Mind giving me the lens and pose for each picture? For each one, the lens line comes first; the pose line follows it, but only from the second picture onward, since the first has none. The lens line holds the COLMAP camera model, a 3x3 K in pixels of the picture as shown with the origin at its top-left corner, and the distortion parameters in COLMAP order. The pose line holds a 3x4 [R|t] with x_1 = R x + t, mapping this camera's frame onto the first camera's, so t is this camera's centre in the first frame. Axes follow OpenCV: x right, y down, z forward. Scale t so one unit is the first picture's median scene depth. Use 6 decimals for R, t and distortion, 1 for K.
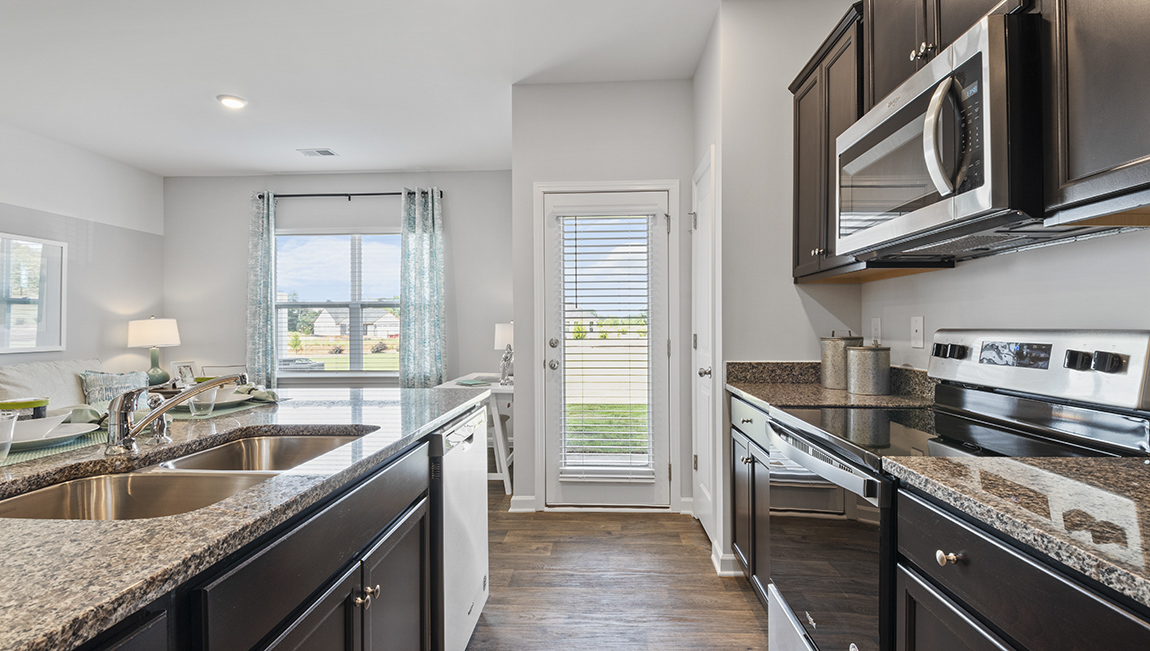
lens RADIAL K [[600.5, 0, 575.0], [0, 600.5, 325.5], [0, 0, 1]] dist [0.050970, -0.048718]
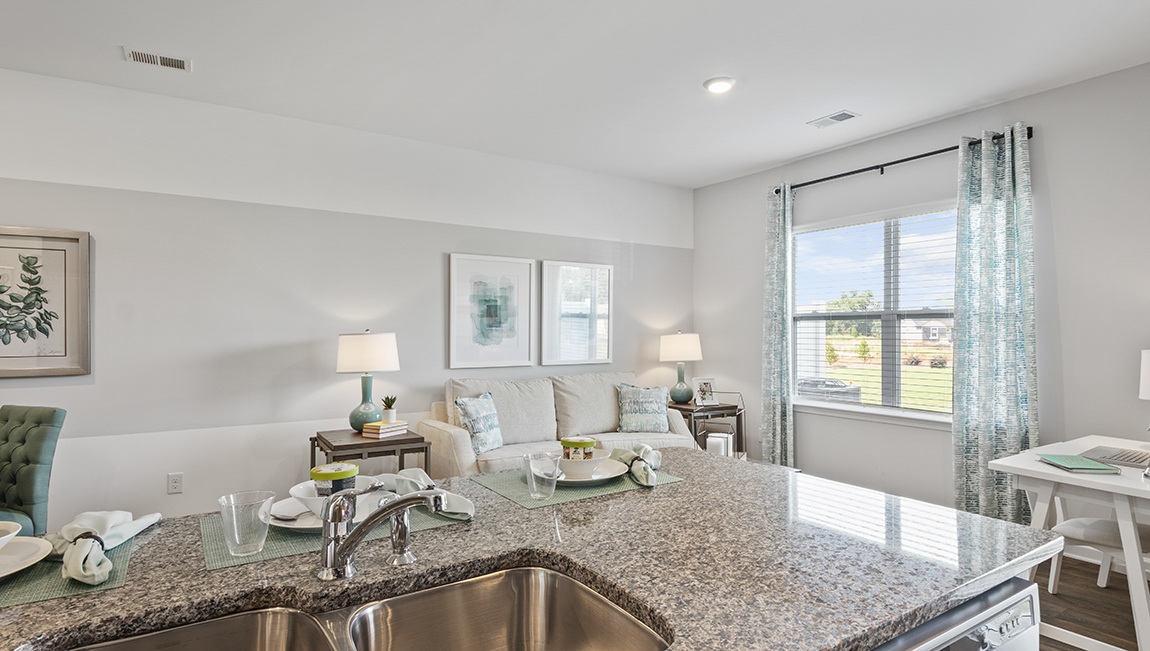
lens RADIAL K [[600.5, 0, 575.0], [0, 600.5, 325.5], [0, 0, 1]] dist [0.050970, -0.048718]
pose [[0.592529, -0.000625, -0.805549, 0.001613], [0.007997, 0.999955, 0.005106, -0.029309], [0.805509, -0.009467, 0.592507, 0.265045]]
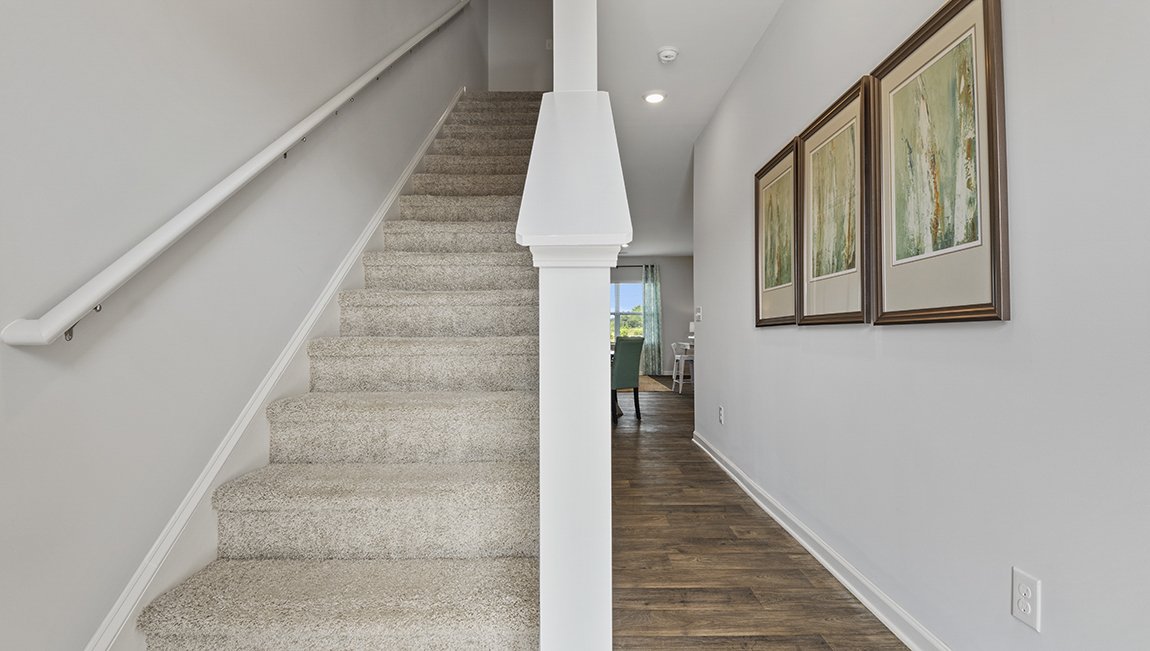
lens RADIAL K [[600.5, 0, 575.0], [0, 600.5, 325.5], [0, 0, 1]] dist [0.050970, -0.048718]
pose [[0.998488, 0.002903, 0.054900, -0.677126], [-0.002515, 0.999971, -0.007140, 0.027369], [-0.054919, 0.006991, 0.998466, -1.303481]]
